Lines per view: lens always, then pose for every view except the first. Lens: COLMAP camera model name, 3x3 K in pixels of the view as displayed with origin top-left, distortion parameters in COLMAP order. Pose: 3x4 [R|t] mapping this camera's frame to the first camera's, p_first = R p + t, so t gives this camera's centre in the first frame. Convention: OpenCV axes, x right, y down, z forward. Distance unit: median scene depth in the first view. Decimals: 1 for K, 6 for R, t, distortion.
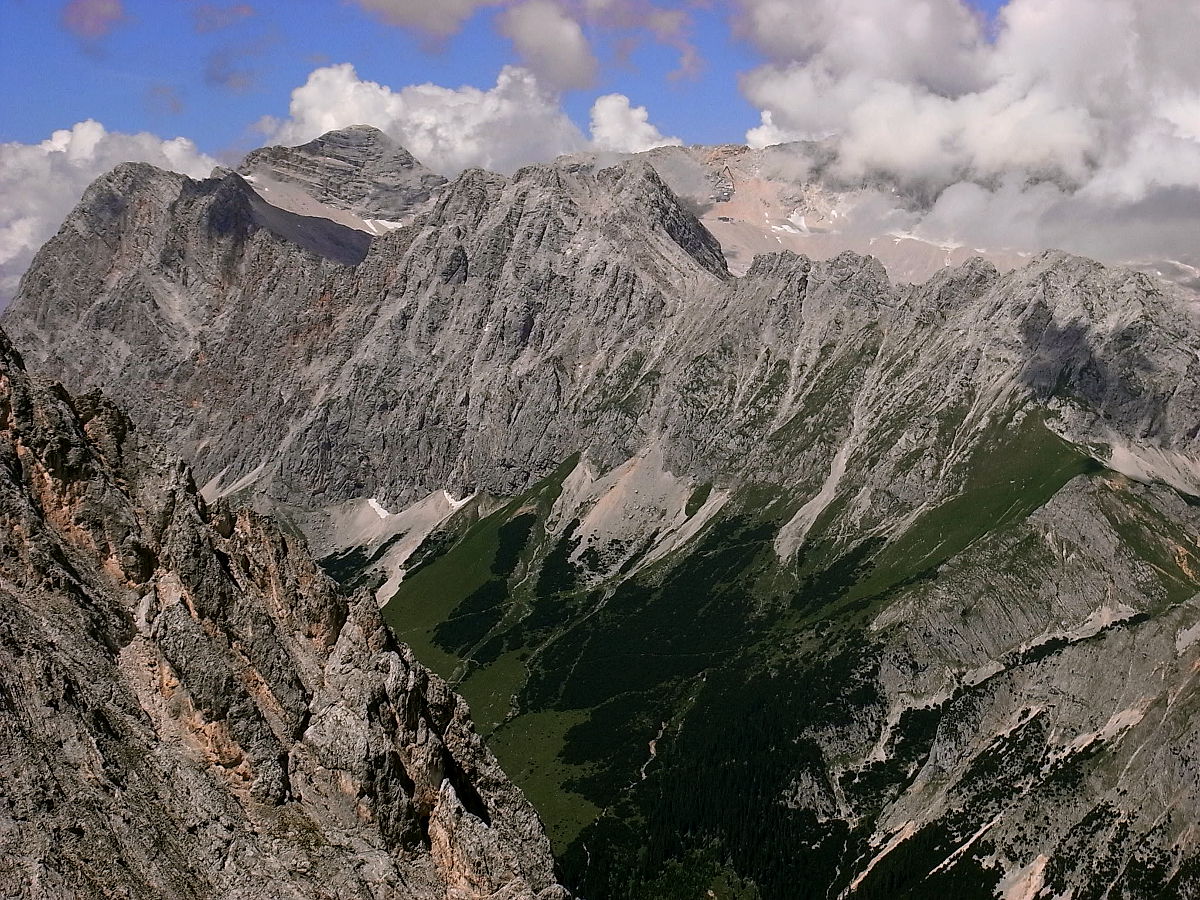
lens RADIAL K [[2392.3, 0, 599.8], [0, 2392.3, 451.0], [0, 0, 1]] dist [-0.041314, 0.000000]
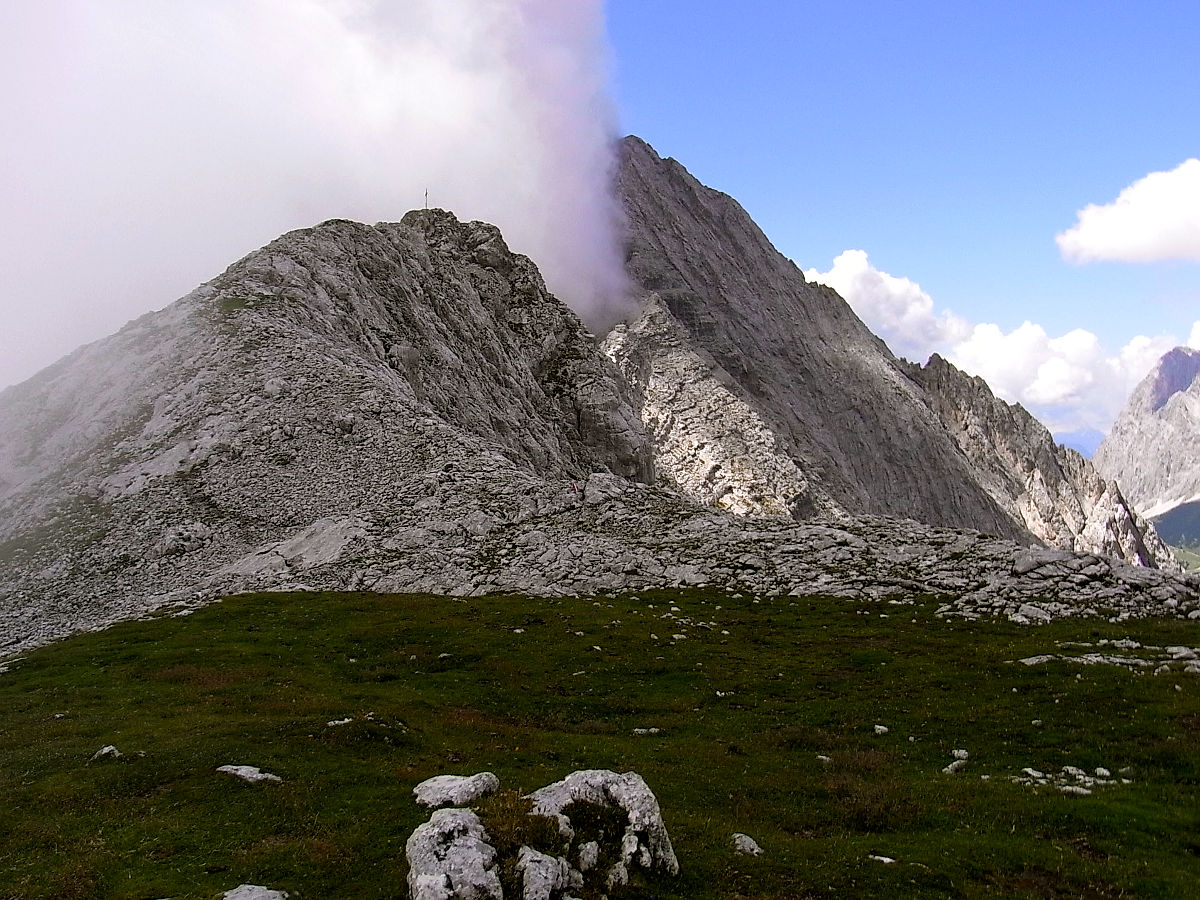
lens RADIAL K [[970.5, 0, 600.7], [0, 970.5, 449.8], [0, 0, 1]] dist [0.000697, 0.002855]
pose [[0.725618, 0.056253, -0.685795, 0.267975], [-0.071412, 0.997427, 0.006255, 0.068766], [0.684382, 0.044435, 0.727768, -0.202220]]
